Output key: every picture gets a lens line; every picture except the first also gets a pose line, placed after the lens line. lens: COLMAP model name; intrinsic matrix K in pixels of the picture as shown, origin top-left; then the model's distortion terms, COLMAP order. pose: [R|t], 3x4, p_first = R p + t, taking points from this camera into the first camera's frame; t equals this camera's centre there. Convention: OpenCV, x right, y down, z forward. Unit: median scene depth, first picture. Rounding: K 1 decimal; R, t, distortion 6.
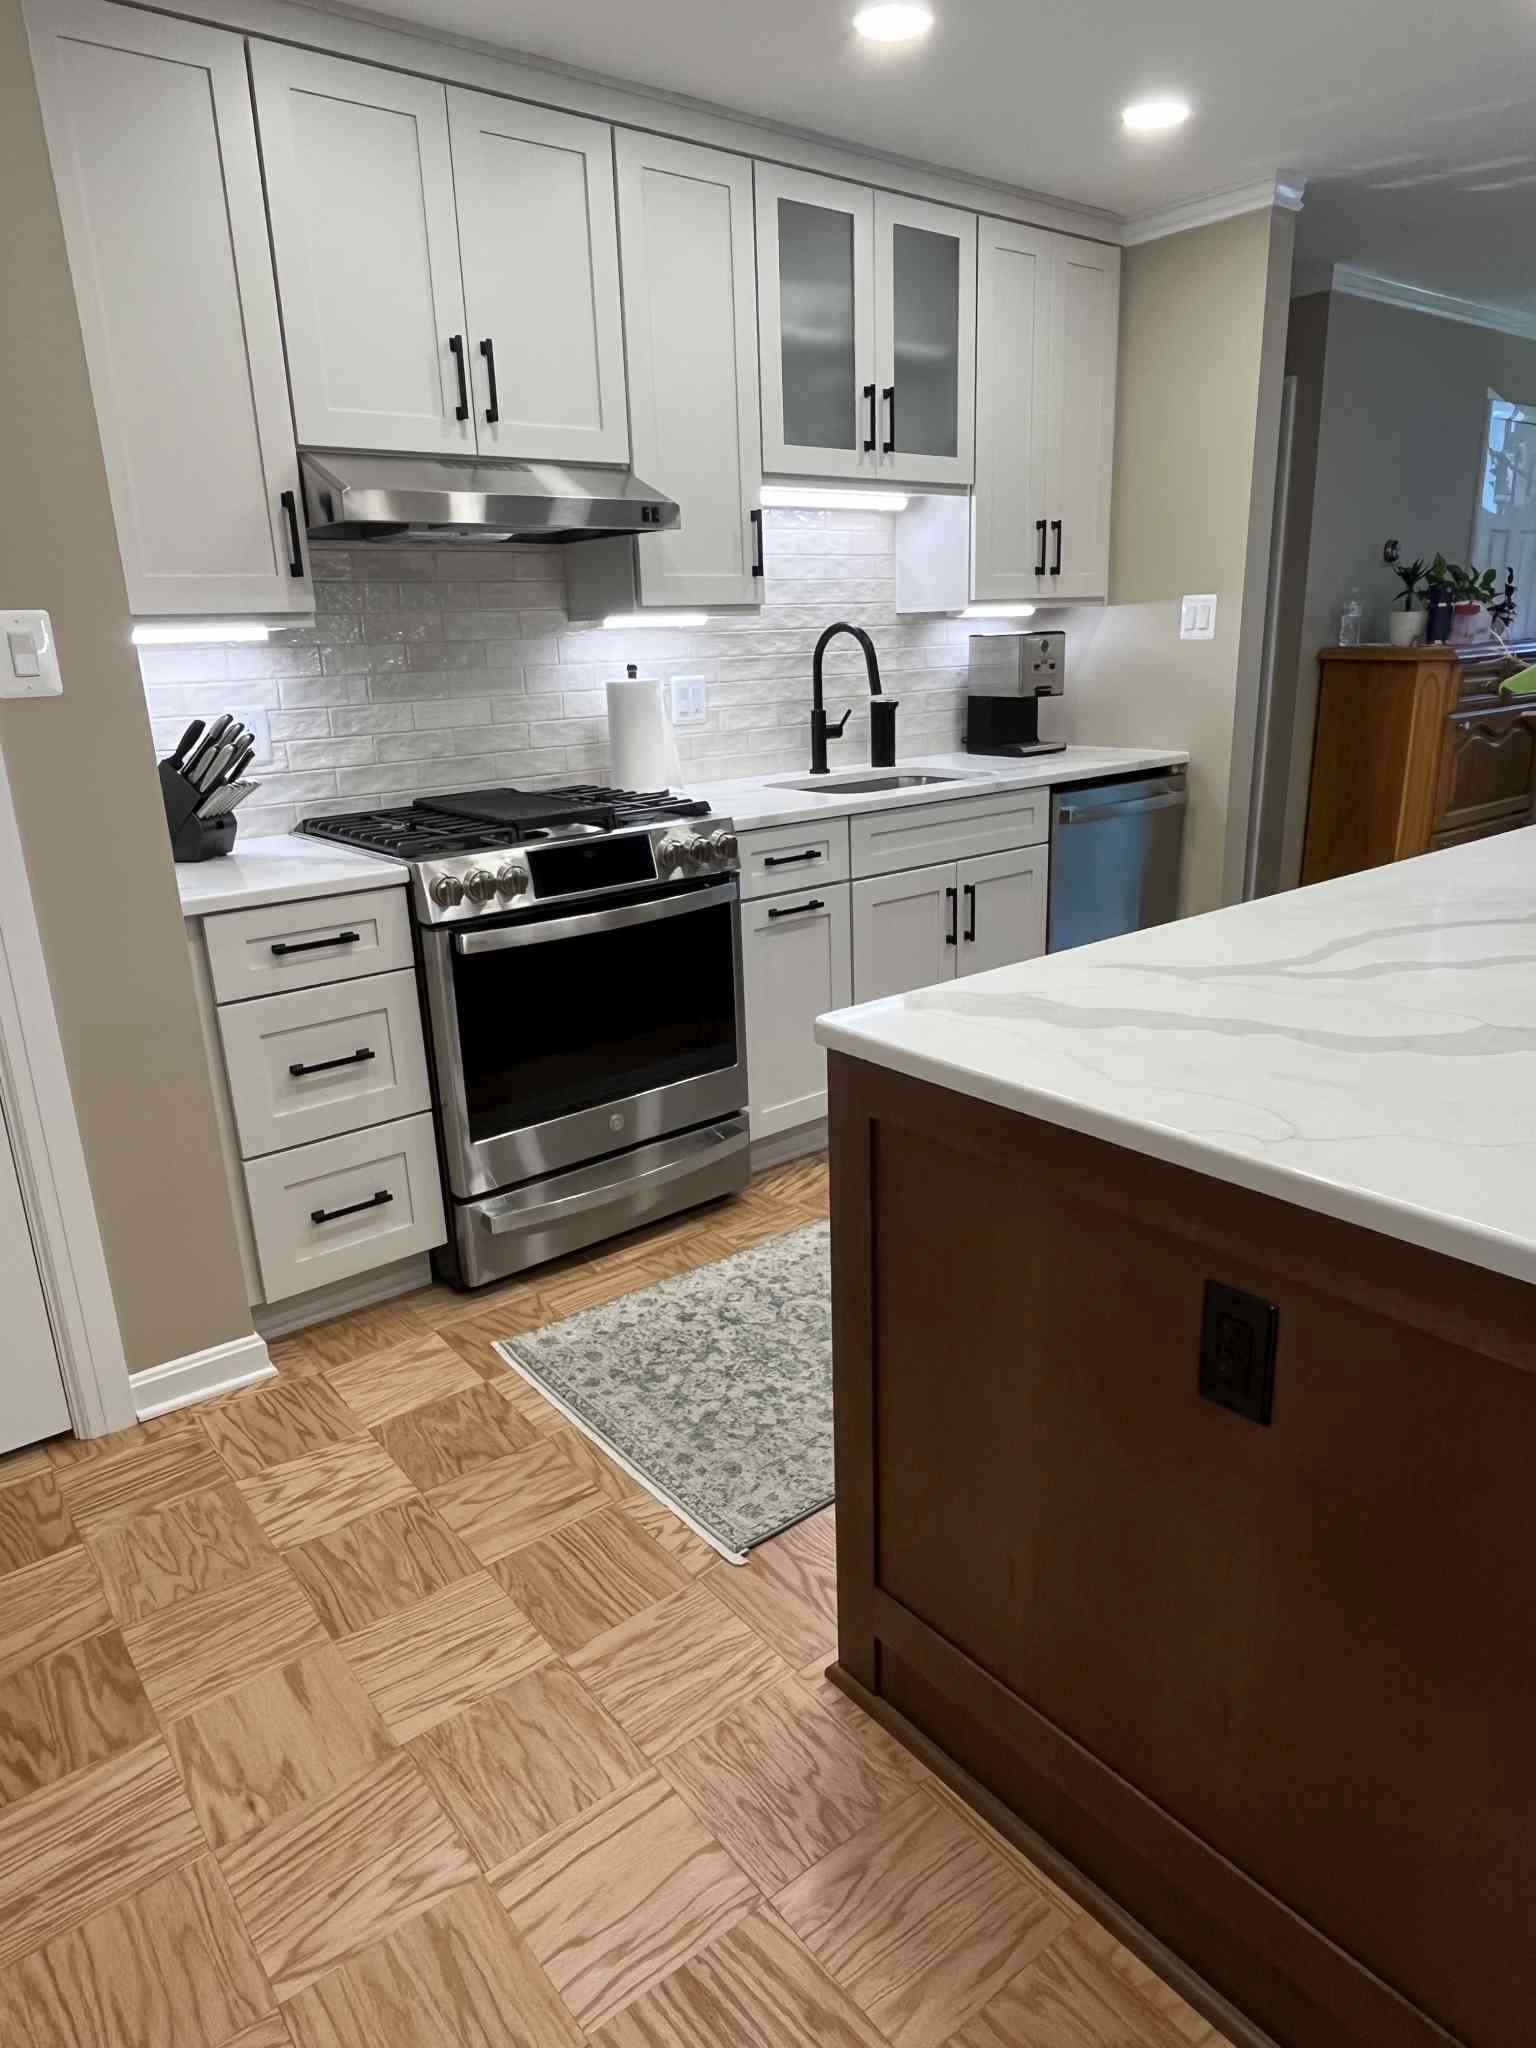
lens RADIAL K [[1276.6, 0, 764.8], [0, 1276.6, 1021.3], [0, 0, 1]] dist [-0.000571, -0.003561]
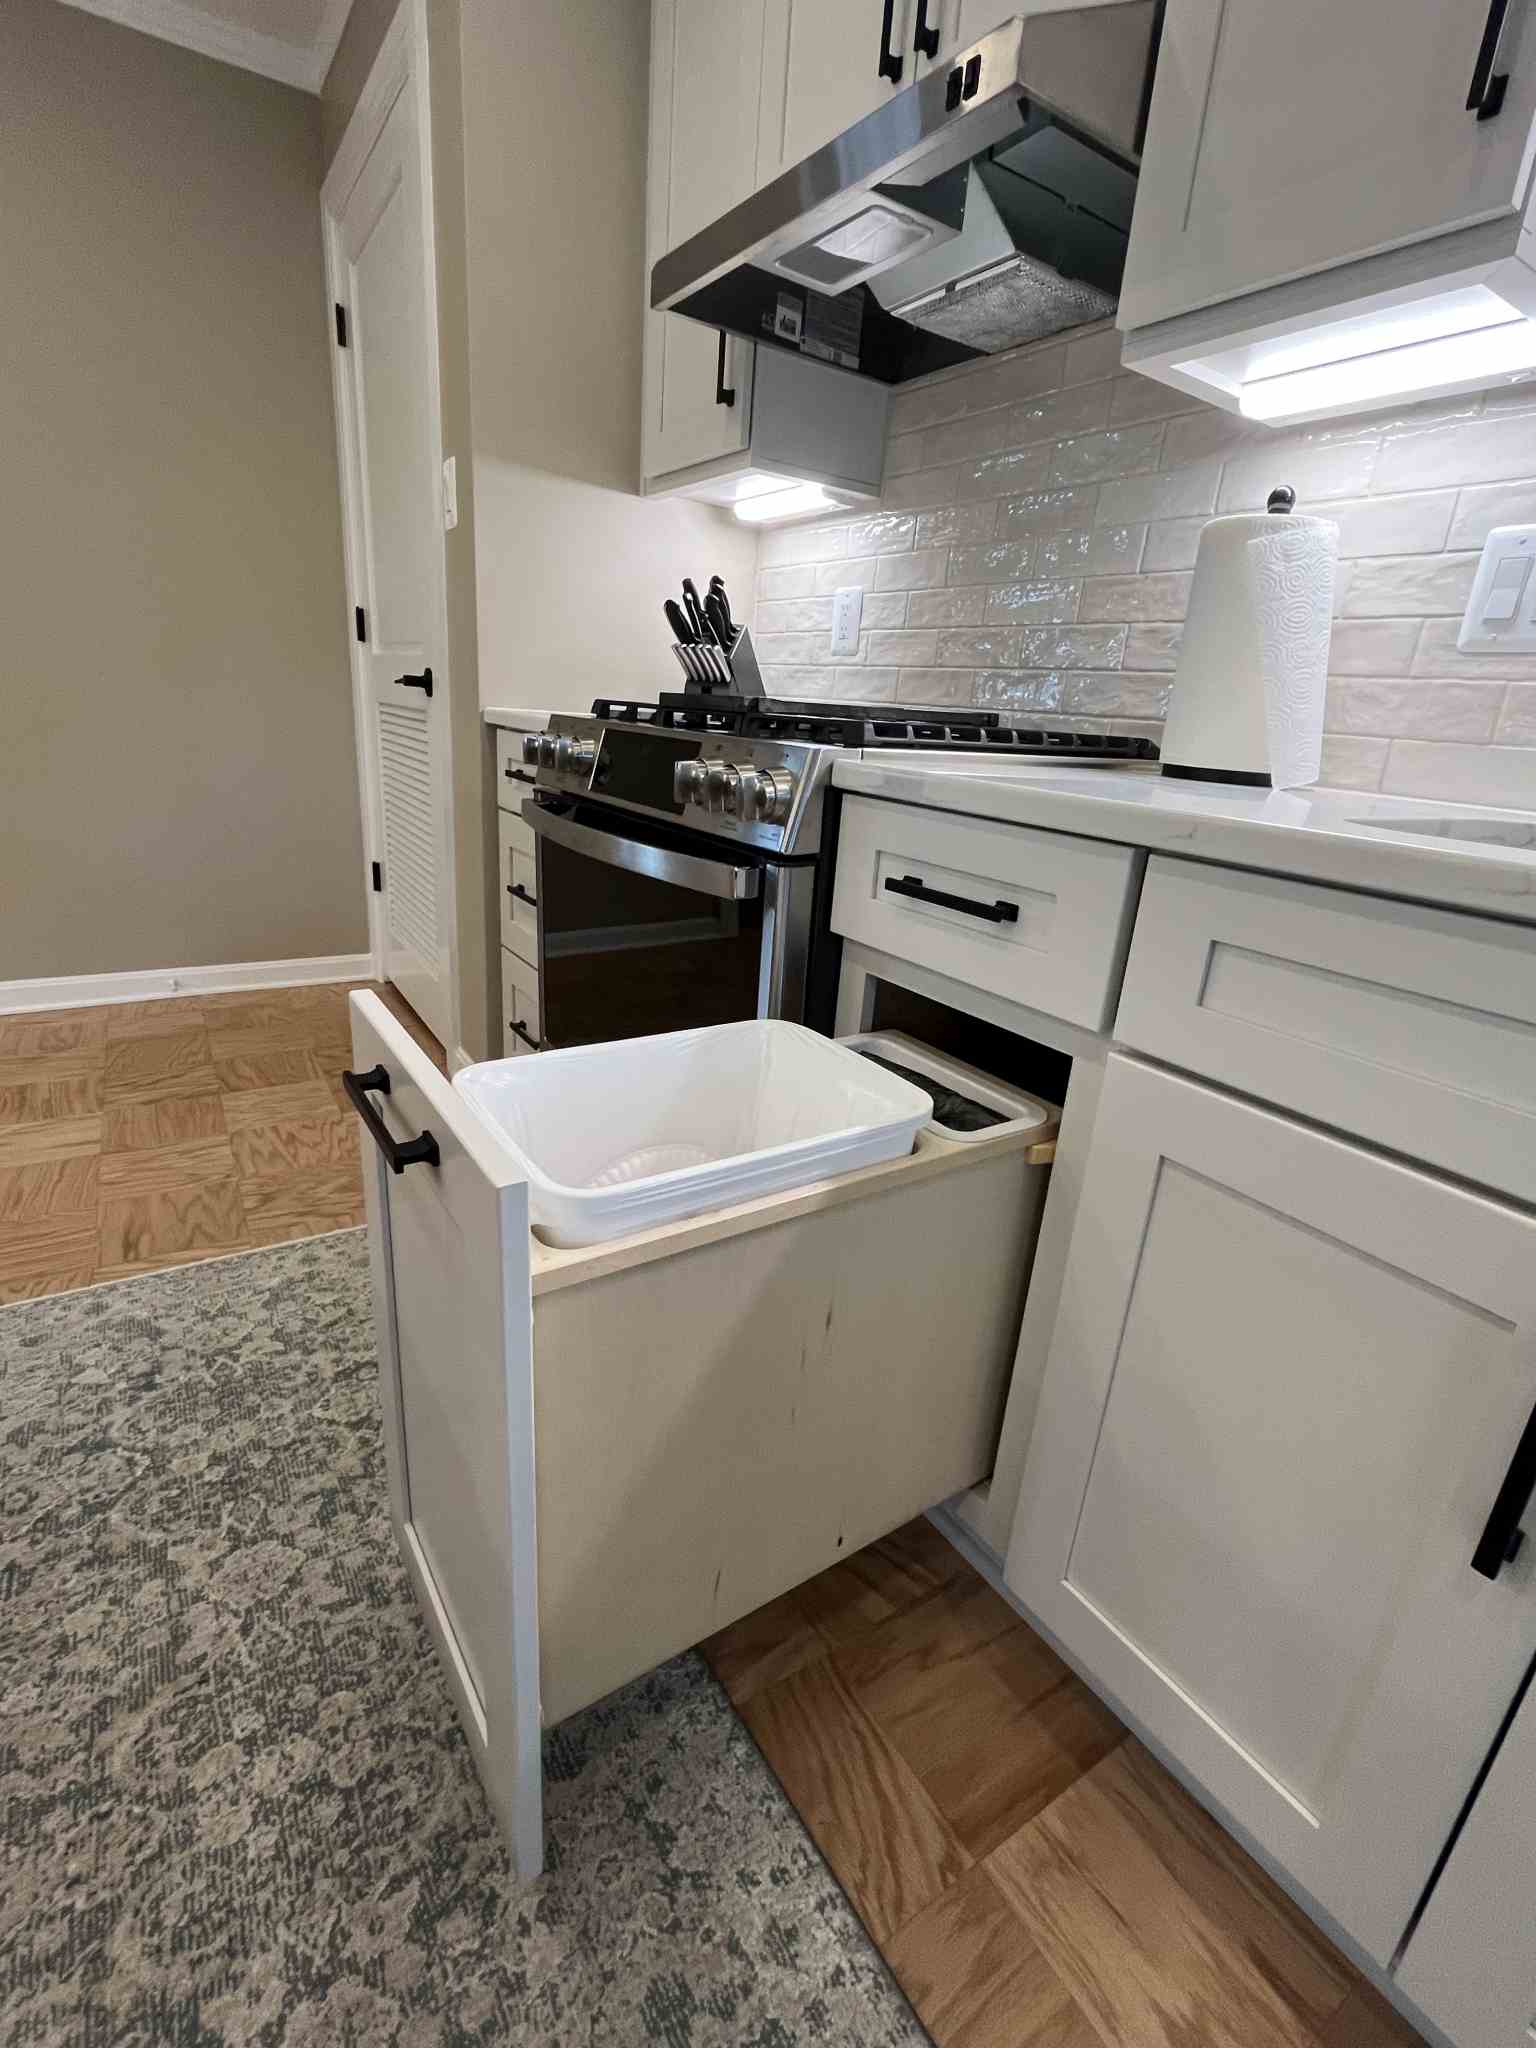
lens RADIAL K [[929.6, 0, 773.4], [0, 929.6, 1015.1], [0, 0, 1]] dist [-0.005568, 0.000866]
pose [[-0.086524, 0.344839, -0.934666, 0.305320], [-0.356939, 0.865171, 0.352242, -0.173143], [0.930112, 0.364096, 0.048228, 0.912378]]
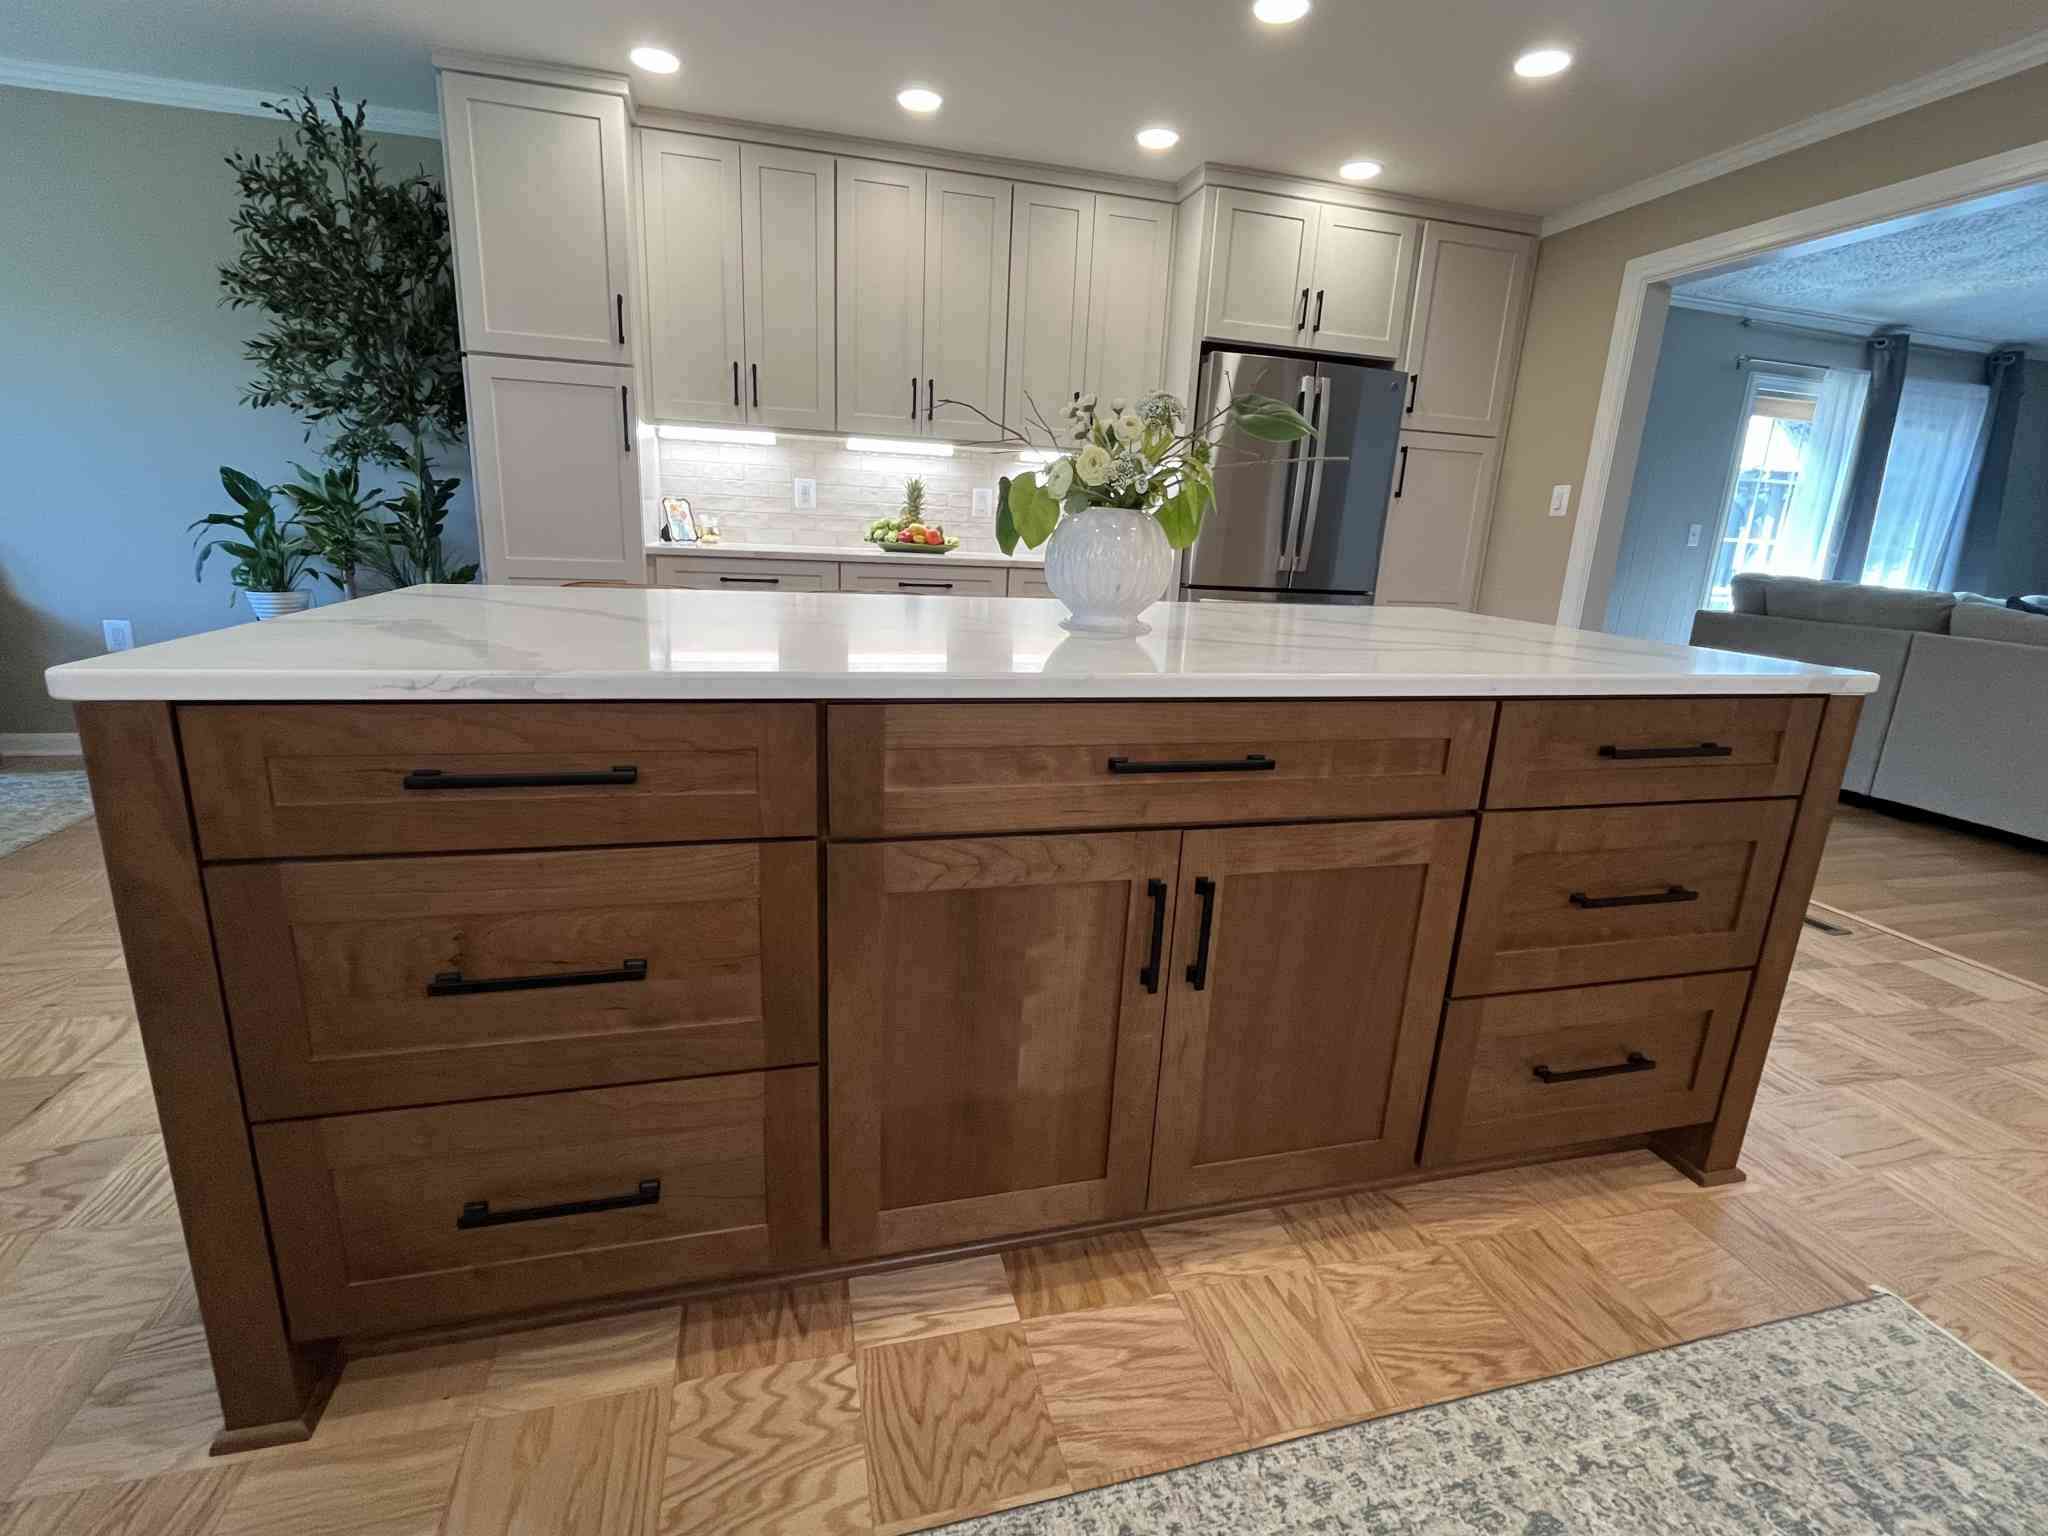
lens RADIAL K [[929.6, 0, 1017.6], [0, 929.6, 766.1], [0, 0, 1]] dist [-0.005568, 0.000866]
pose [[-0.916103, -0.107344, 0.386307, 0.225881], [0.103957, 0.866952, 0.487429, -0.228119], [-0.387232, 0.486695, -0.783058, 0.994250]]
